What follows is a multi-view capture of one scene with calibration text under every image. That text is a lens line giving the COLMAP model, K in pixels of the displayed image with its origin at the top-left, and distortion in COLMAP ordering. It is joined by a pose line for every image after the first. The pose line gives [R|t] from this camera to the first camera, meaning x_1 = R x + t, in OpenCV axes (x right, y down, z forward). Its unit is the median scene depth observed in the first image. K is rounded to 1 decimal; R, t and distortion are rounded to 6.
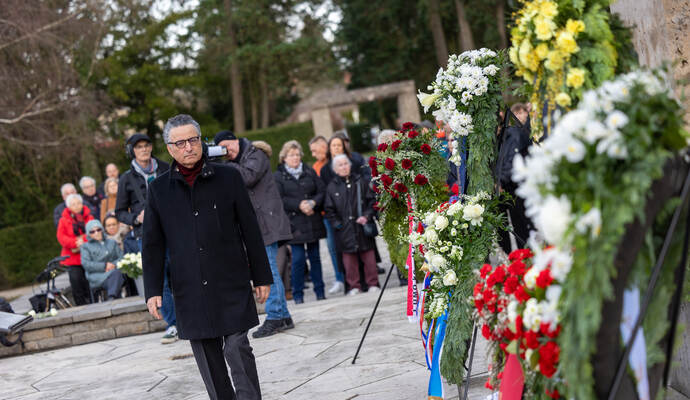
lens RADIAL K [[1794.7, 0, 345.3], [0, 1794.7, 203.4], [0, 0, 1]] dist [-0.199232, 0.000000]
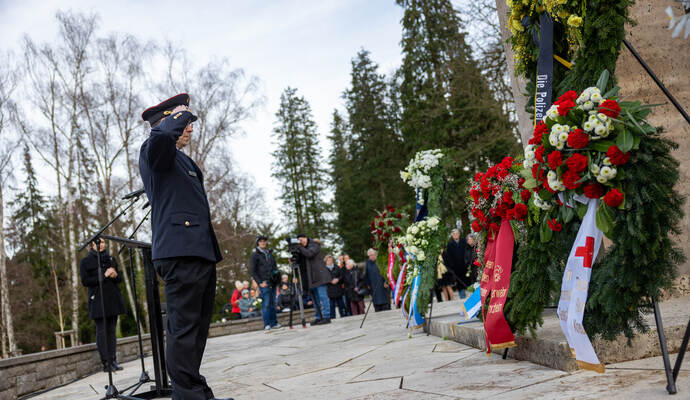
lens RADIAL K [[627.5, 0, 334.4], [0, 627.5, 230.5], [0, 0, 1]] dist [-0.003577, 0.012776]
pose [[0.999791, 0.014089, -0.014838, -0.018150], [-0.016086, 0.989380, -0.144459, 0.090725], [0.012646, 0.144667, 0.989400, 0.290075]]
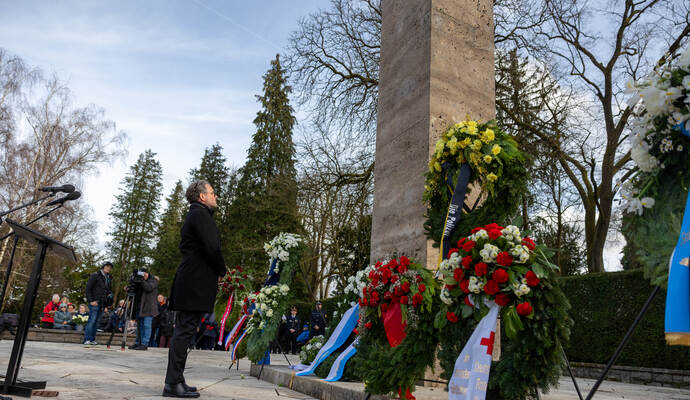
lens RADIAL K [[472.7, 0, 347.1], [0, 472.7, 229.4], [0, 0, 1]] dist [-0.002525, 0.009152]
pose [[0.887610, 0.312264, 0.338584, -0.075245], [-0.199303, 0.923106, -0.328867, 0.099802], [-0.415242, 0.224425, 0.881593, 0.331292]]
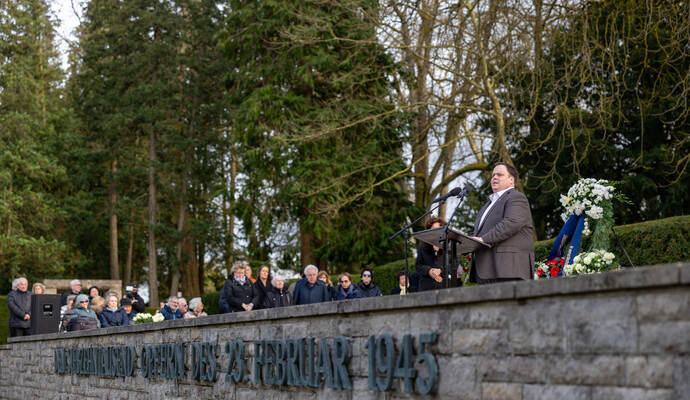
lens RADIAL K [[1389.5, 0, 344.0], [0, 1389.5, 200.2], [0, 0, 1]] dist [0.189599, 0.000000]
pose [[0.935431, 0.198401, 0.292584, -0.519683], [-0.144547, 0.969972, -0.195602, 0.226879], [-0.322606, 0.140680, 0.936020, -0.238832]]
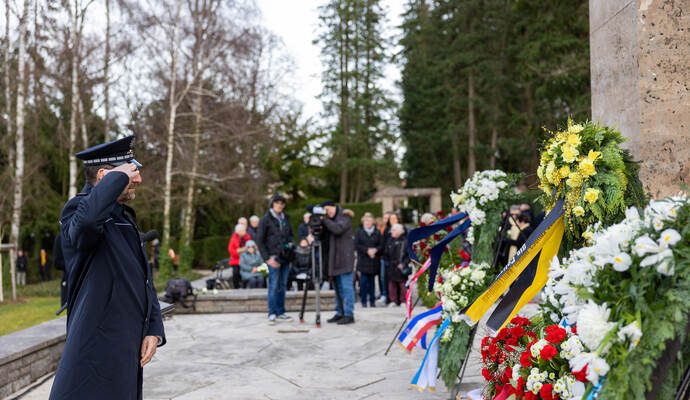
lens RADIAL K [[936.7, 0, 323.0], [0, 936.7, 212.0], [0, 0, 1]] dist [0.000027, 0.000000]
pose [[0.986944, 0.139789, -0.079999, -0.001720], [-0.142356, 0.989439, -0.027312, -0.006908], [0.075337, 0.038344, 0.996421, 0.166270]]
